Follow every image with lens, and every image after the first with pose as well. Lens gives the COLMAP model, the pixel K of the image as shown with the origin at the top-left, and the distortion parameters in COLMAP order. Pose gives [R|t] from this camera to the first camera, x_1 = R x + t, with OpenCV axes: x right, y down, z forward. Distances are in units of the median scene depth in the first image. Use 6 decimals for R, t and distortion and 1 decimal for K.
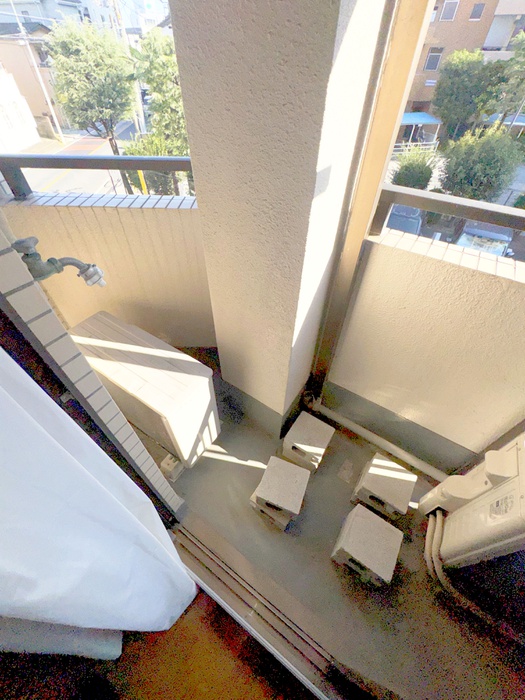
lens RADIAL K [[282.0, 0, 263.2], [0, 282.0, 349.6], [0, 0, 1]] dist [-0.003119, -0.000432]
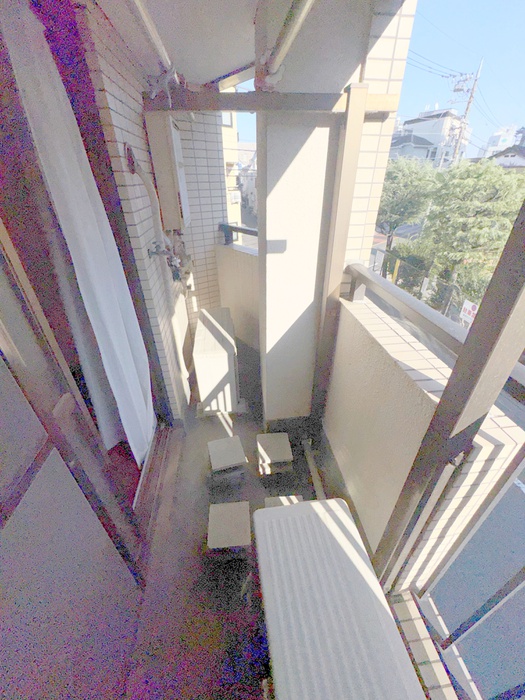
lens RADIAL K [[282.0, 0, 264.2], [0, 282.0, 353.2], [0, 0, 1]] dist [-0.003119, -0.000432]
pose [[0.631952, 0.390619, -0.669368, 0.144361], [-0.546282, 0.837159, -0.027211, 0.004535], [0.549738, 0.382860, 0.742433, -0.007599]]
